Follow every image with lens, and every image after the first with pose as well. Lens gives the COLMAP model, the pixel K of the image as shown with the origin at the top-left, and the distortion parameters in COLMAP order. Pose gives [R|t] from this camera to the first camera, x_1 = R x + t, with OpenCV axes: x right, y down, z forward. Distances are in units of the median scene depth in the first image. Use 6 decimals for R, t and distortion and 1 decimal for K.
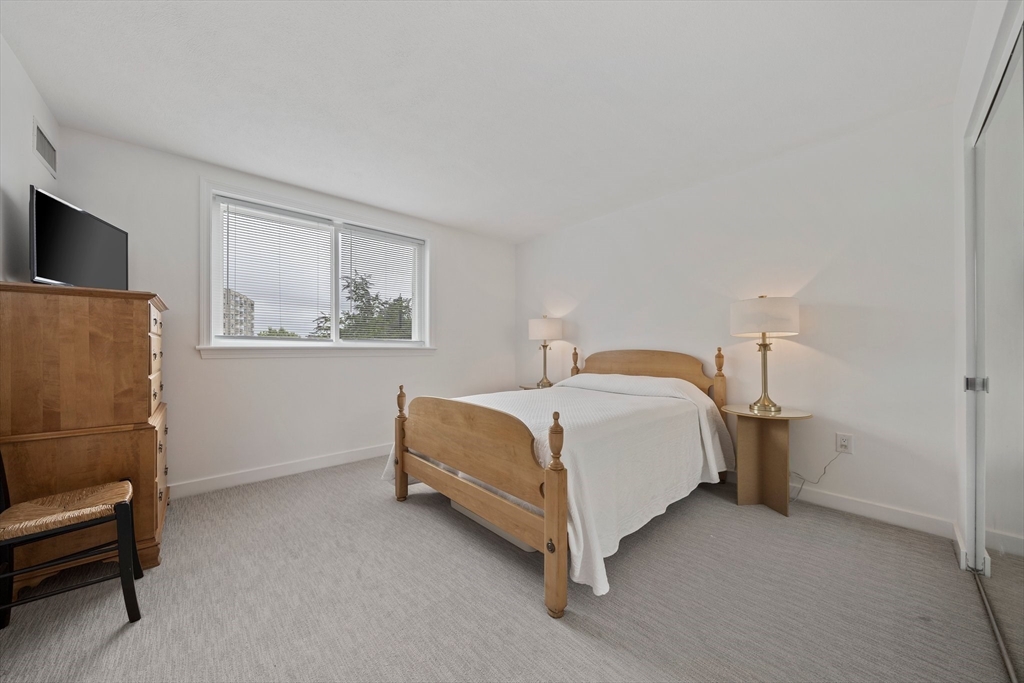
lens RADIAL K [[348.5, 0, 502.1], [0, 348.5, 346.6], [0, 0, 1]] dist [-0.003651, -0.000016]
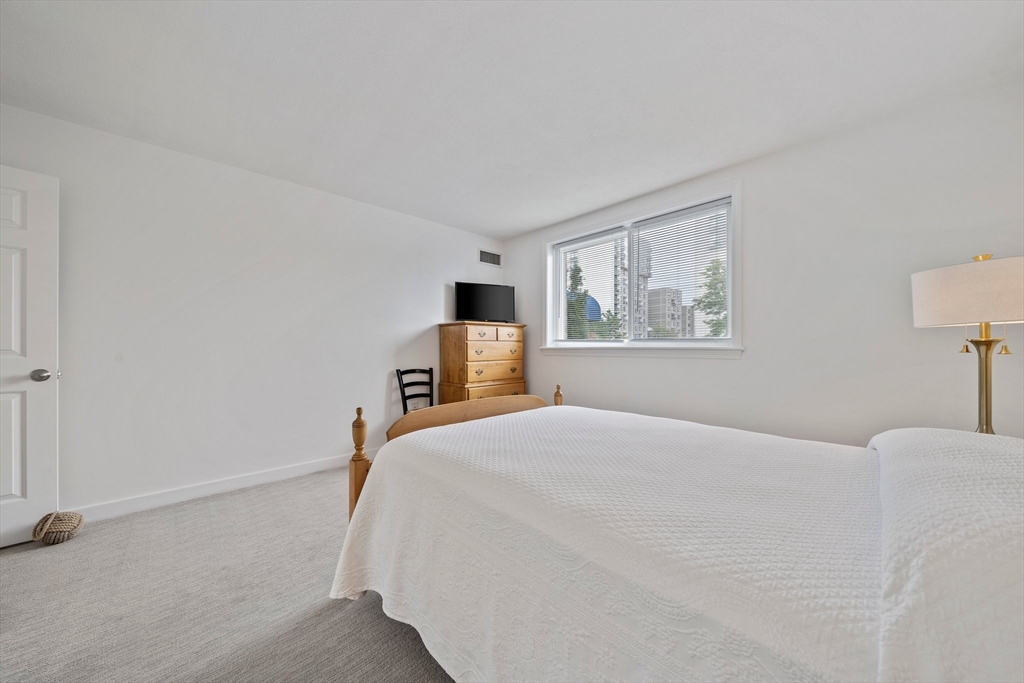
lens RADIAL K [[354.5, 0, 509.7], [0, 354.5, 342.3], [0, 0, 1]] dist [-0.001049, 0.000009]
pose [[0.025731, -0.017024, -0.999524, 0.658942], [0.003310, 0.999851, -0.016945, 0.003339], [0.999663, -0.002872, 0.025783, 0.744609]]
